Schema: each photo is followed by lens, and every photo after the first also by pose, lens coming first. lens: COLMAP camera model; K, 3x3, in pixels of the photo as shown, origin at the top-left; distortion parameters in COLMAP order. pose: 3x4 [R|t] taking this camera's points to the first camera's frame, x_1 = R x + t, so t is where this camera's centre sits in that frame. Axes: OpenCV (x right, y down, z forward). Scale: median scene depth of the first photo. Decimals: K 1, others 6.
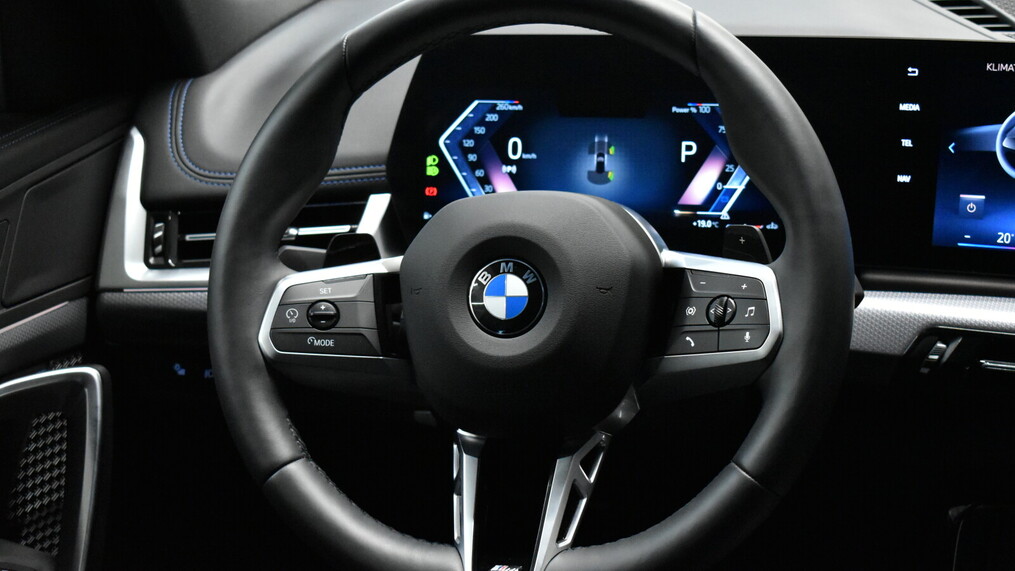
lens RADIAL K [[1873.3, 0, 506.9], [0, 1873.3, 285.6], [0, 0, 1]] dist [0.046983, 0.000000]
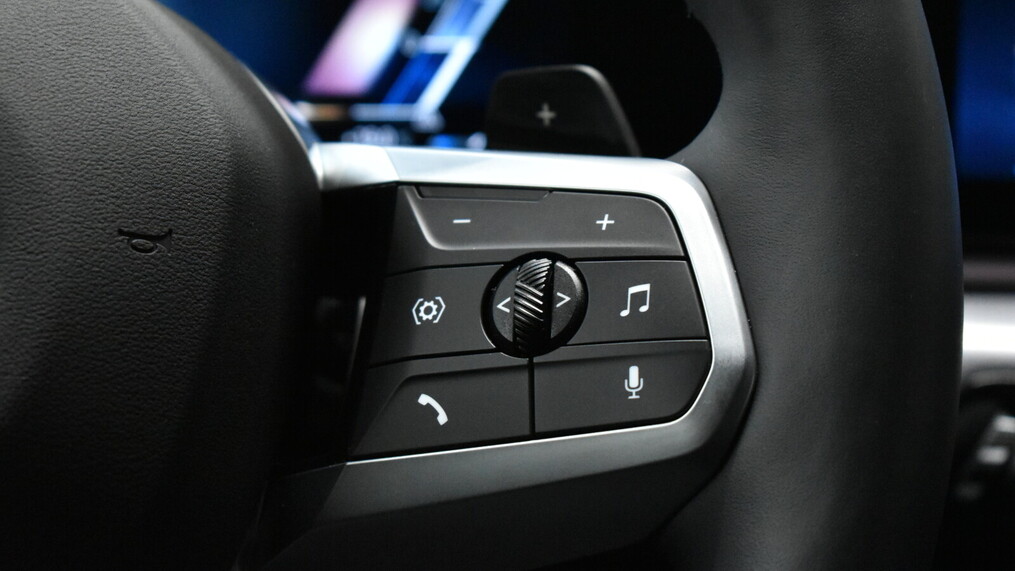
lens RADIAL K [[2441.6, 0, 506.9], [0, 2441.6, 283.6], [0, 0, 1]] dist [0.055638, 0.000000]
pose [[0.973910, -0.015908, 0.226375, 0.020336], [0.029410, 0.997975, -0.056396, 0.032453], [-0.225019, 0.061582, 0.972406, 0.614886]]
